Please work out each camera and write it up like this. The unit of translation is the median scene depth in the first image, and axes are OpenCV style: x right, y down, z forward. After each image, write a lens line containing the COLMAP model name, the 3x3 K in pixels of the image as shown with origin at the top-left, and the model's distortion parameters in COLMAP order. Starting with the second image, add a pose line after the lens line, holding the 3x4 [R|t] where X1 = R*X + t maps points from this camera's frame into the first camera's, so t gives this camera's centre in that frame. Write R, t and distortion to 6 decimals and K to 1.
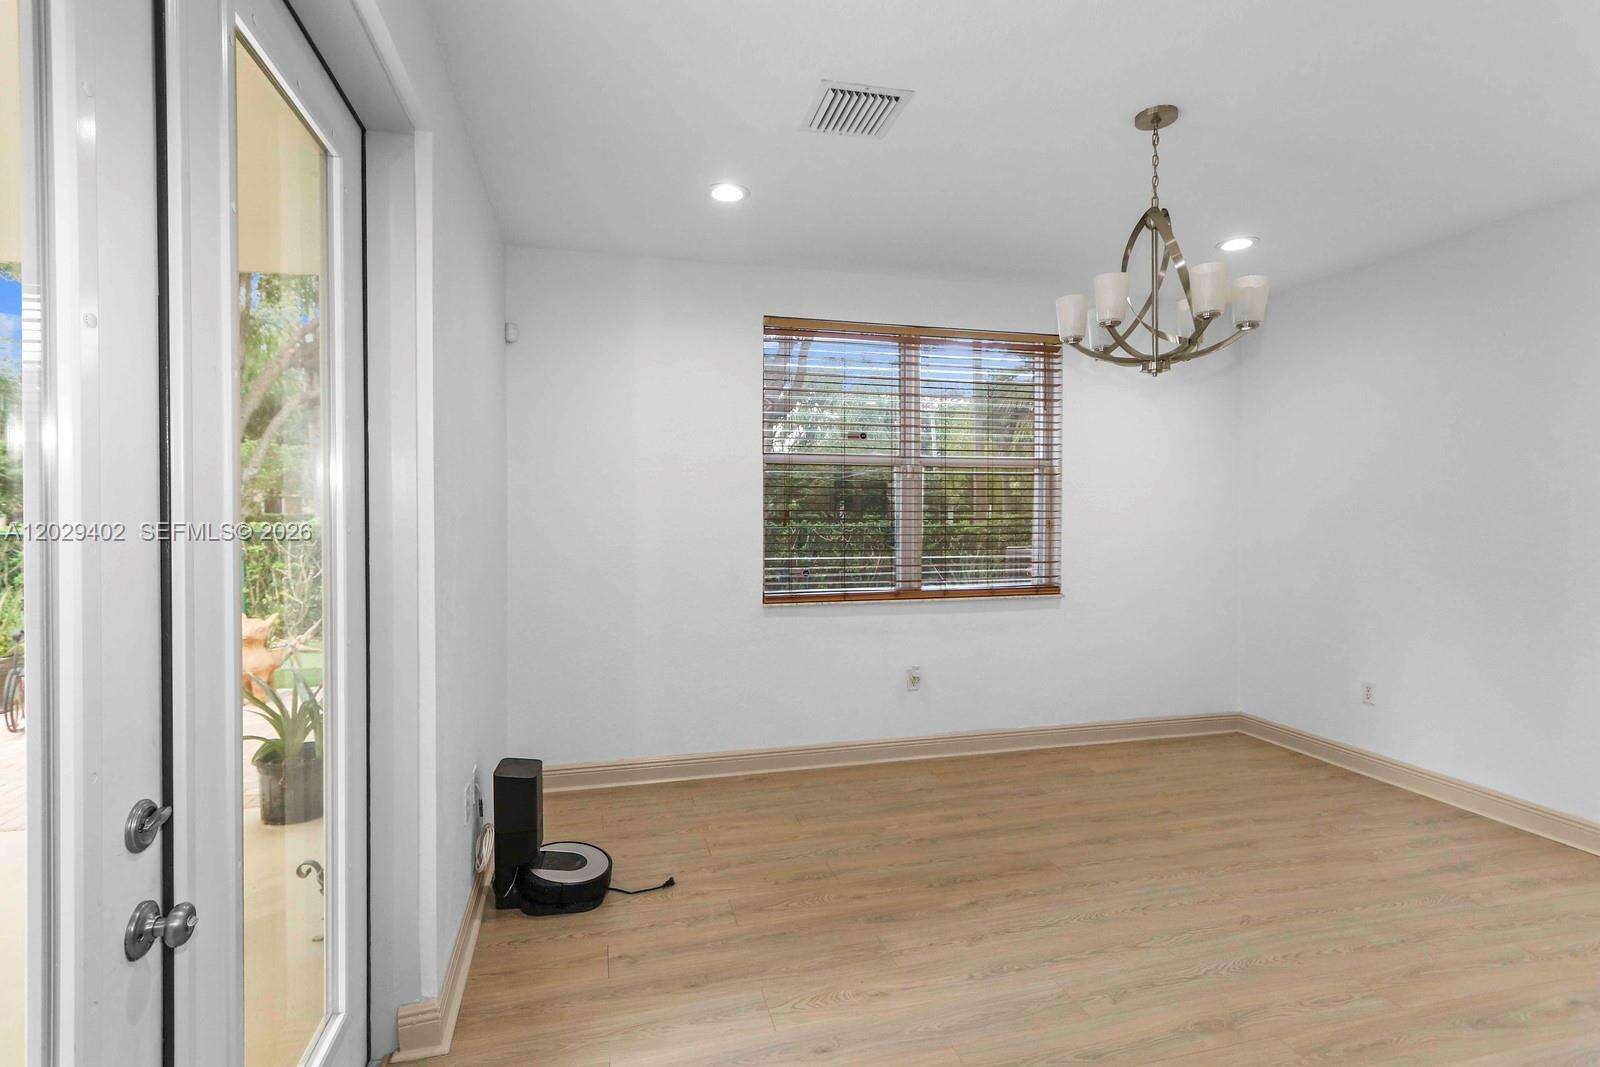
lens RADIAL K [[764.3, 0, 796.2], [0, 764.3, 507.8], [0, 0, 1]] dist [0.001169, 0.000431]
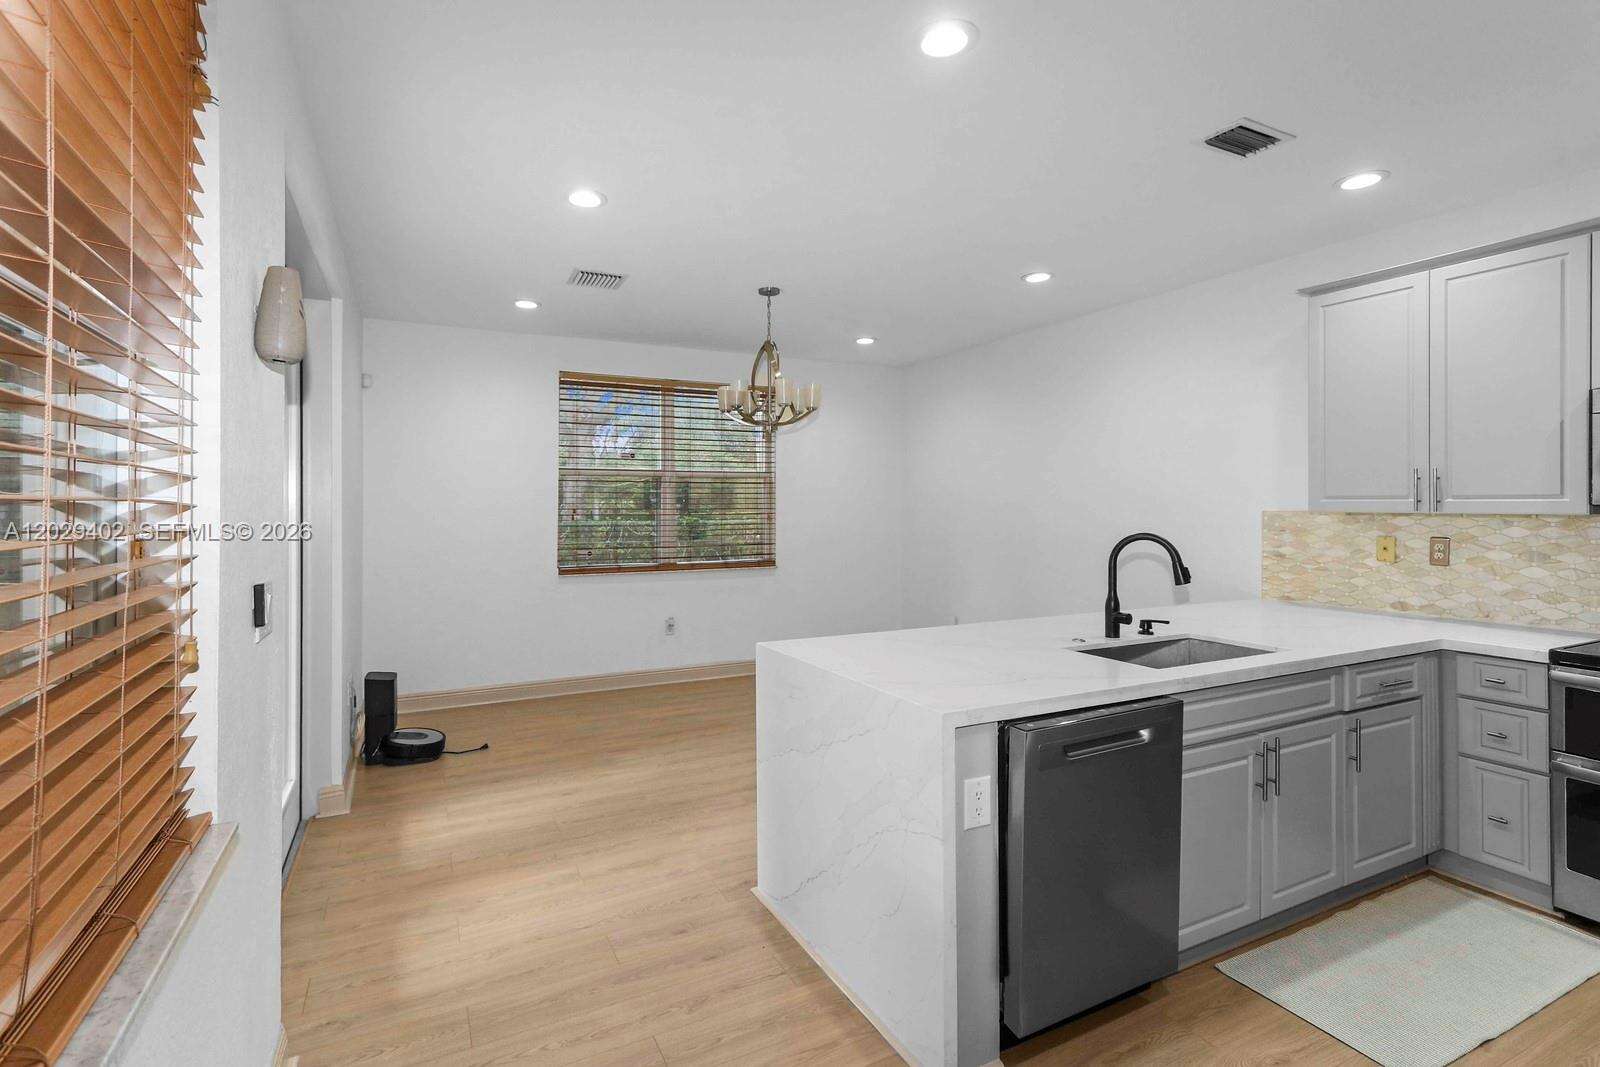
lens RADIAL K [[761.0, 0, 793.4], [0, 761.0, 497.7], [0, 0, 1]] dist [0.002301, 0.001440]
pose [[0.979383, -0.000055, 0.202012, 0.143161], [0.002347, 0.999936, -0.011109, -0.000376], [-0.201998, 0.011354, 0.979320, -0.684831]]
